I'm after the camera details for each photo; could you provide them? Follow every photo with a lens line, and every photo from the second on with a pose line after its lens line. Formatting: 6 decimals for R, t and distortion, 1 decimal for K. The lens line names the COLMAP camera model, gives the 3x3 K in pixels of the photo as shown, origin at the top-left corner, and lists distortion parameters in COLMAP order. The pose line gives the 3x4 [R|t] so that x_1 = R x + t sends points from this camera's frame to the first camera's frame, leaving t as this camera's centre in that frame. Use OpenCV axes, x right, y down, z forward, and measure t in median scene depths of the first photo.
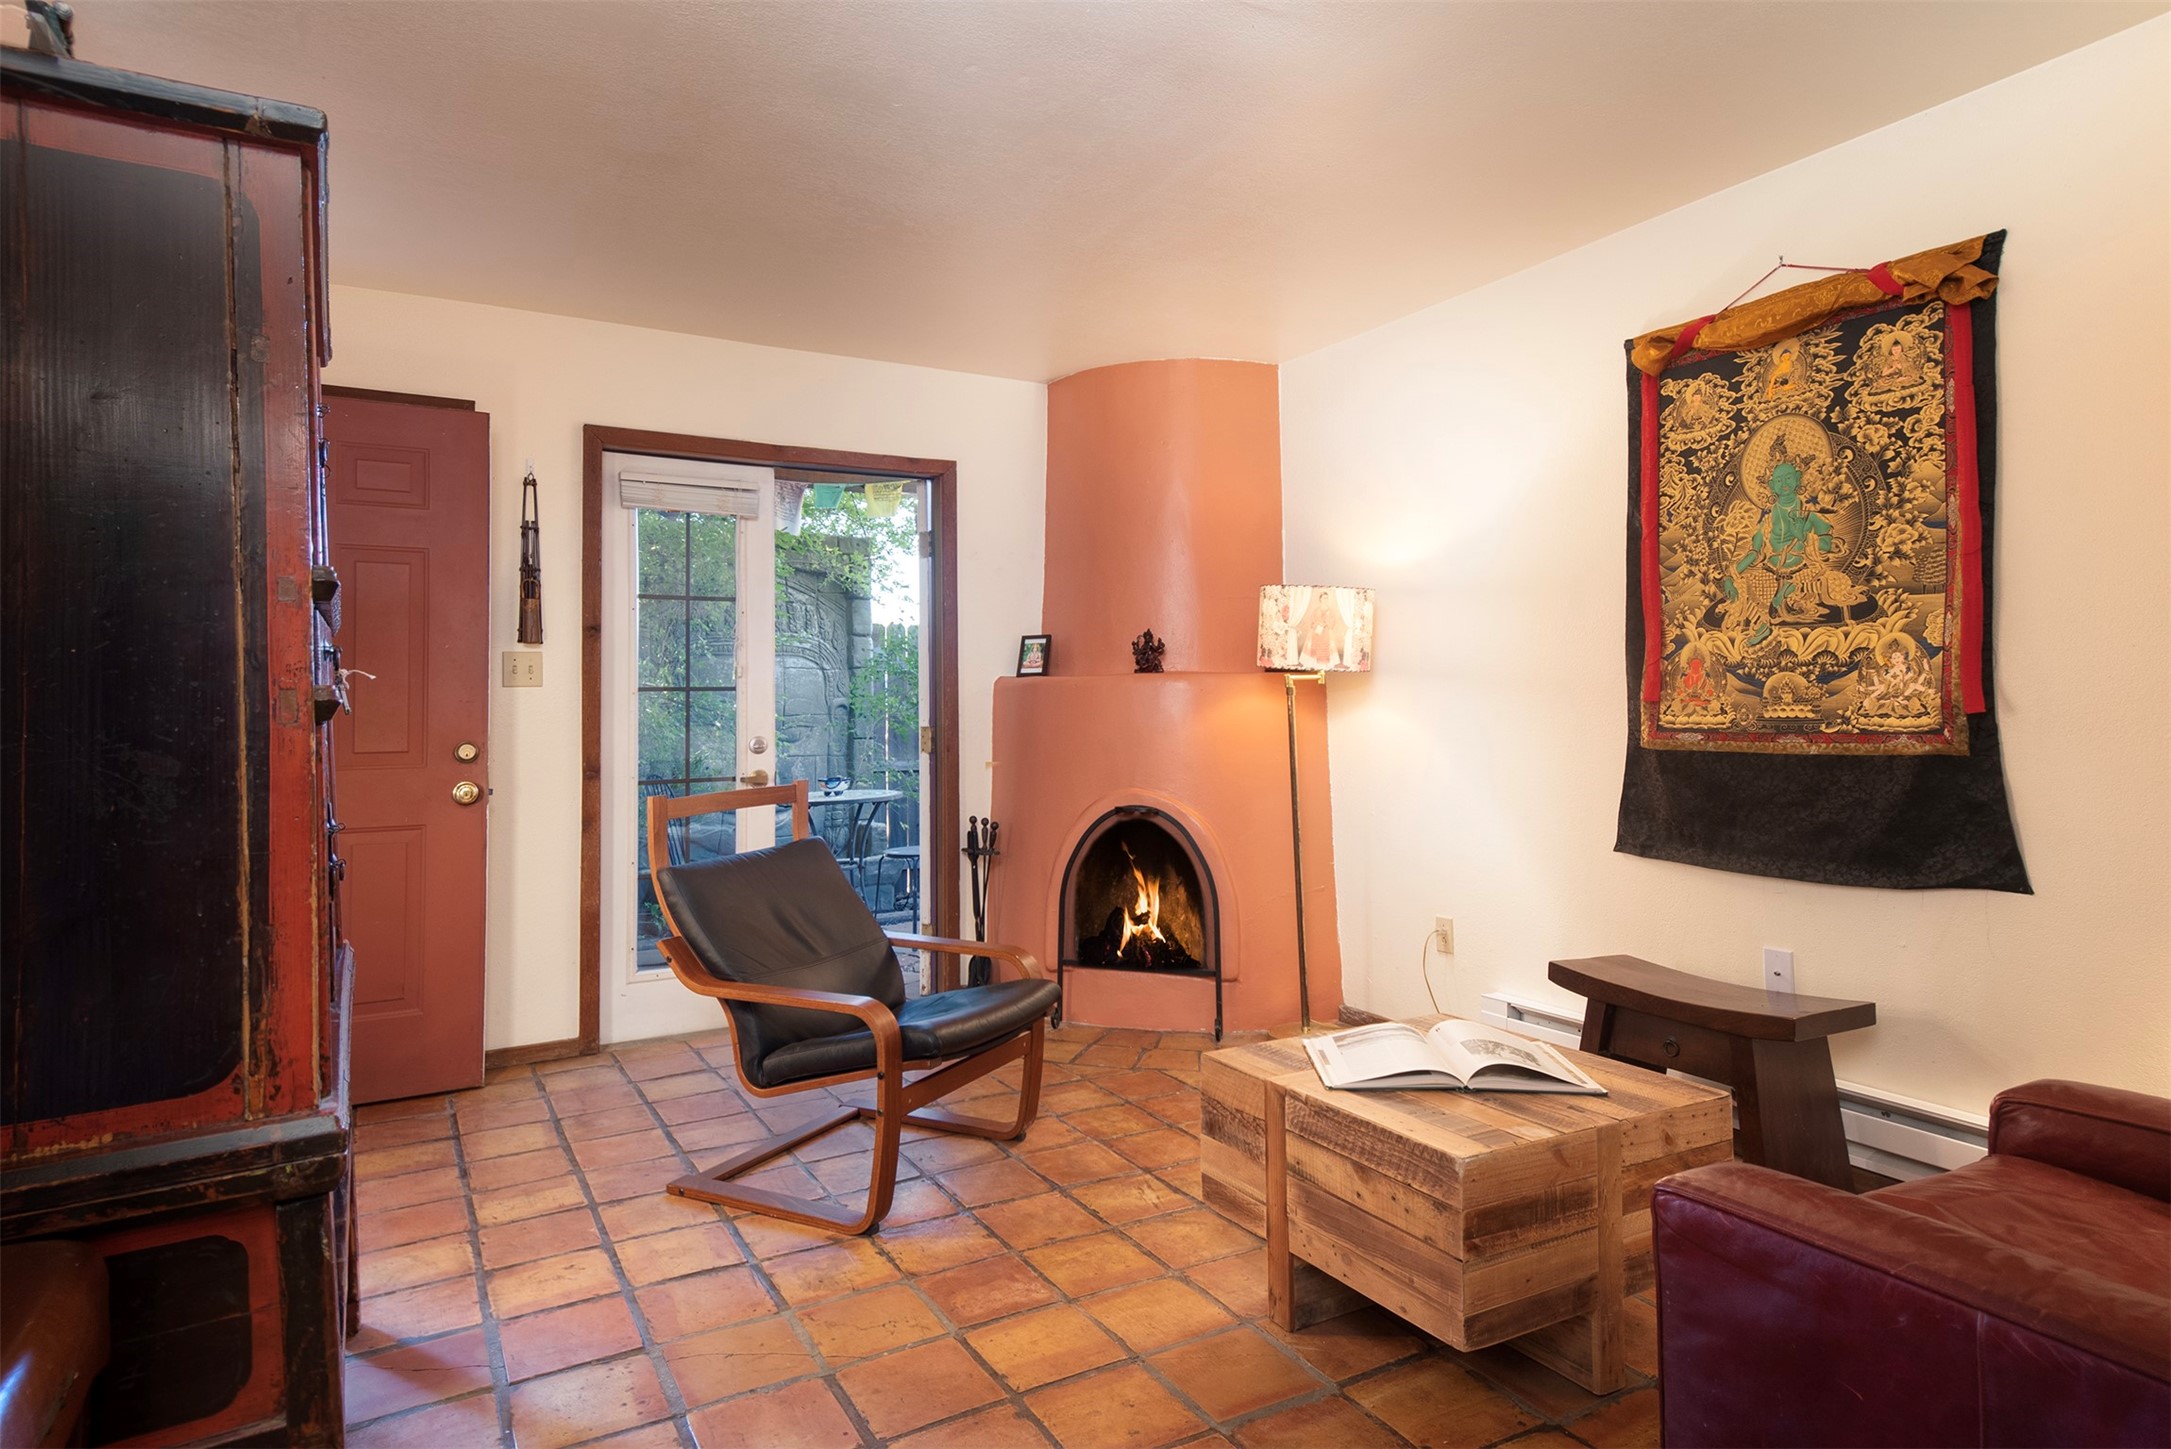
lens RADIAL K [[1265.7, 0, 1082.7], [0, 1265.7, 712.7], [0, 0, 1]] dist [-0.020630, -0.000536]
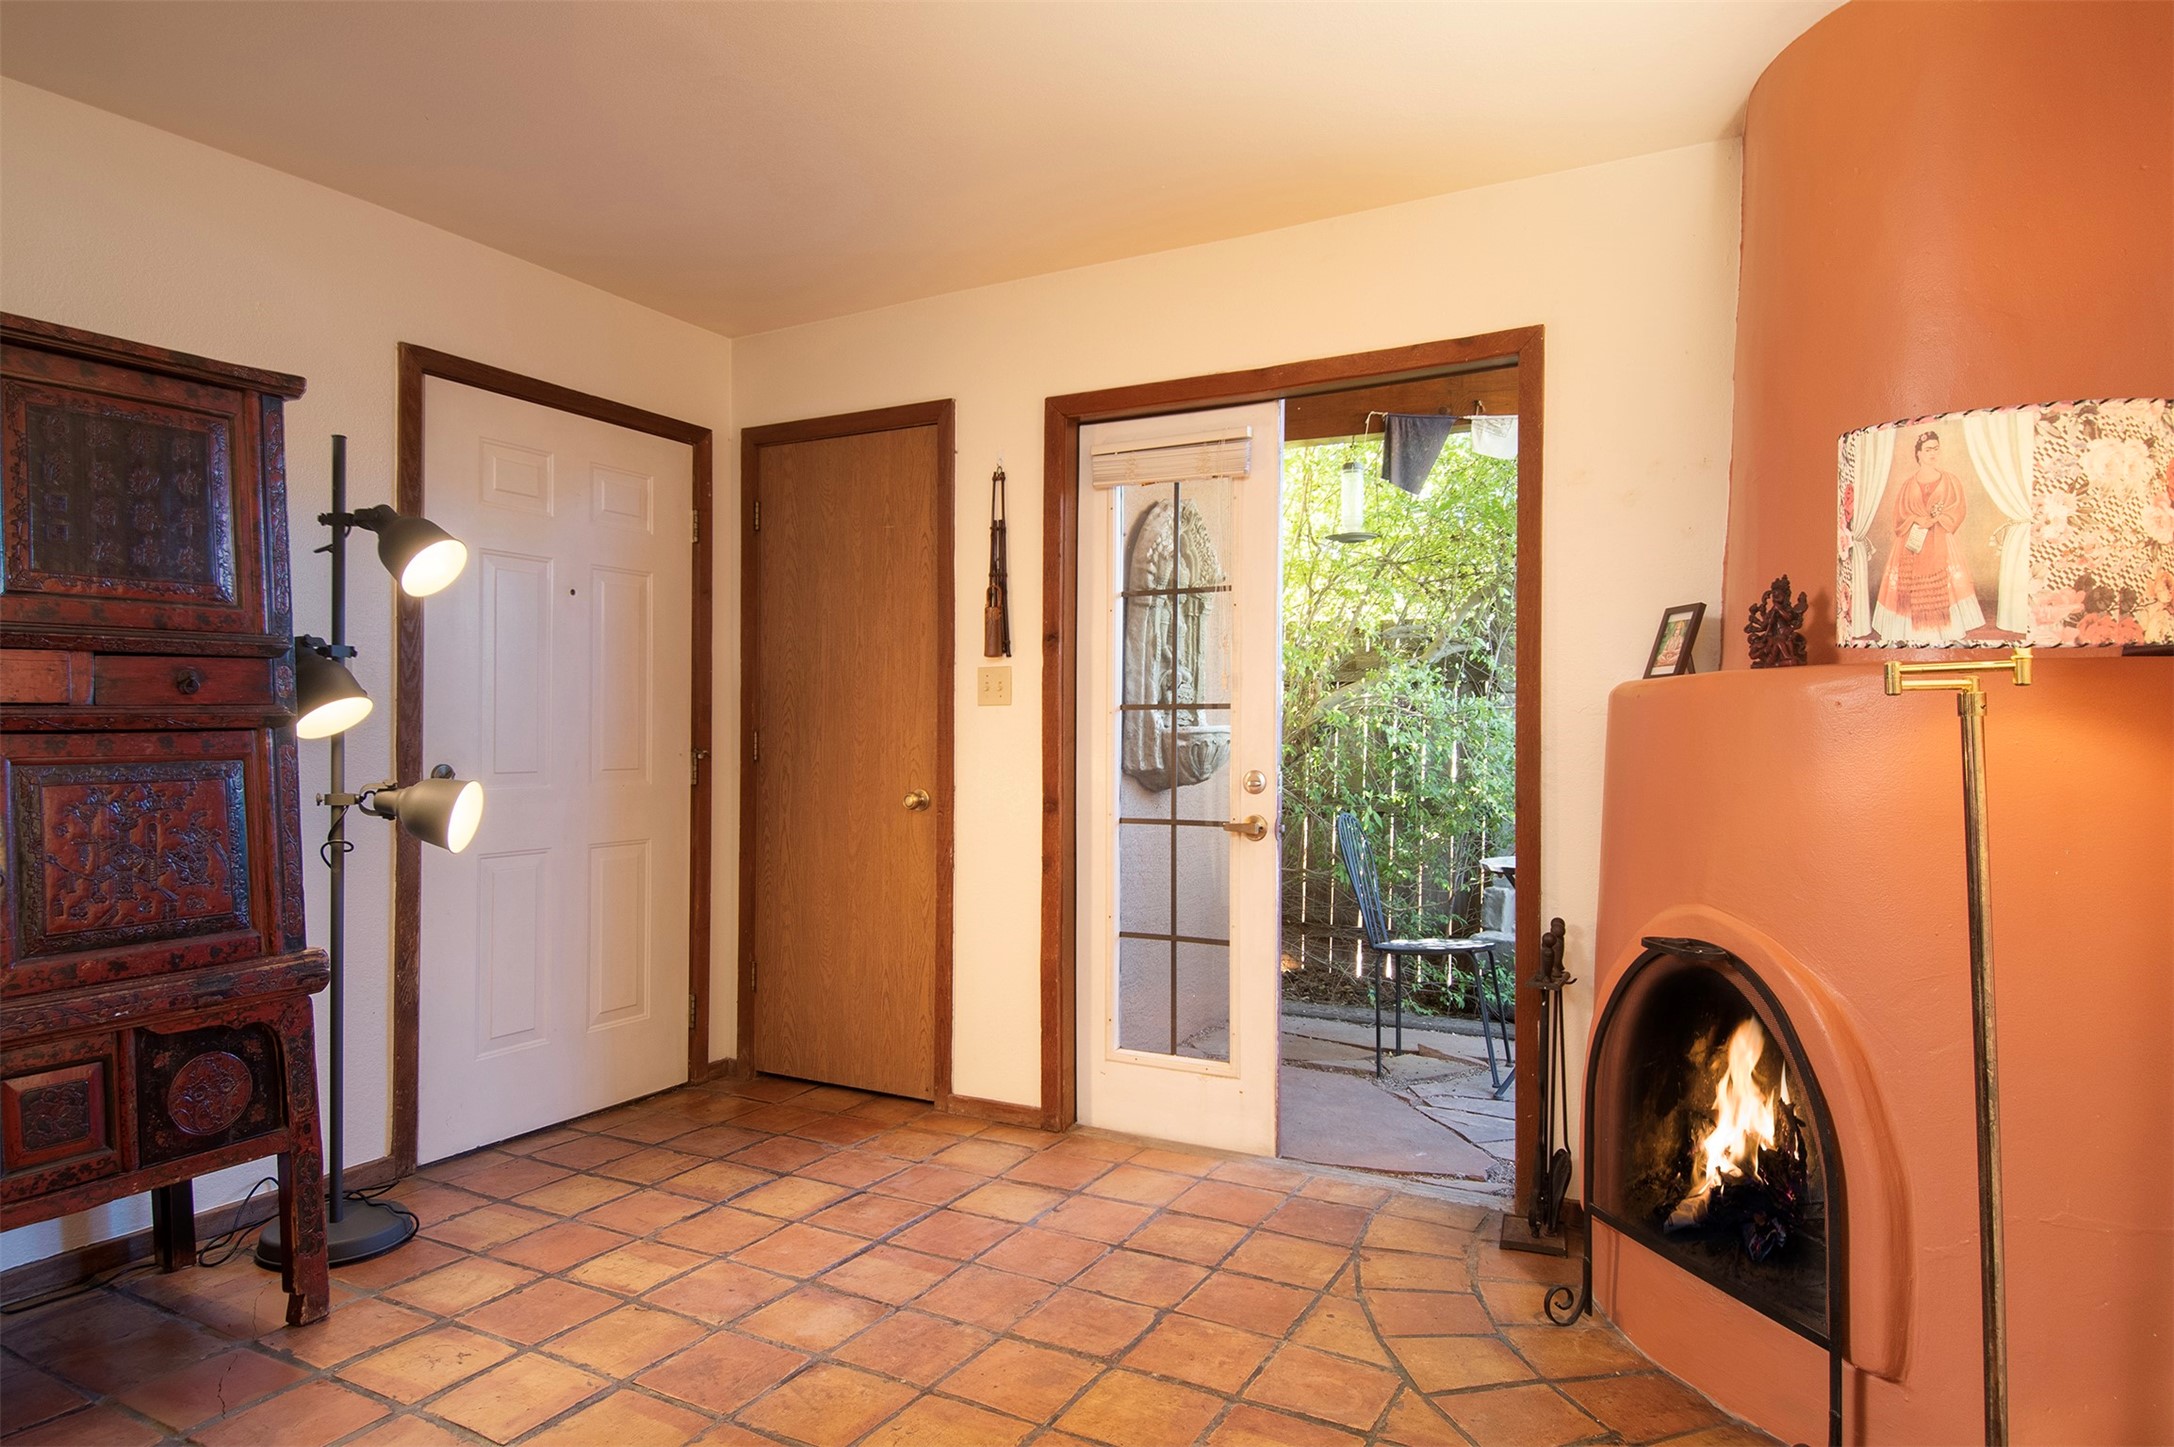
lens RADIAL K [[1267.4, 0, 1084.0], [0, 1267.4, 742.1], [0, 0, 1]] dist [-0.020630, -0.000536]
pose [[0.507787, 0.018596, -0.861282, 0.377573], [-0.009549, 0.999827, 0.015957, -0.009506], [0.861430, 0.000121, 0.507877, 0.602709]]
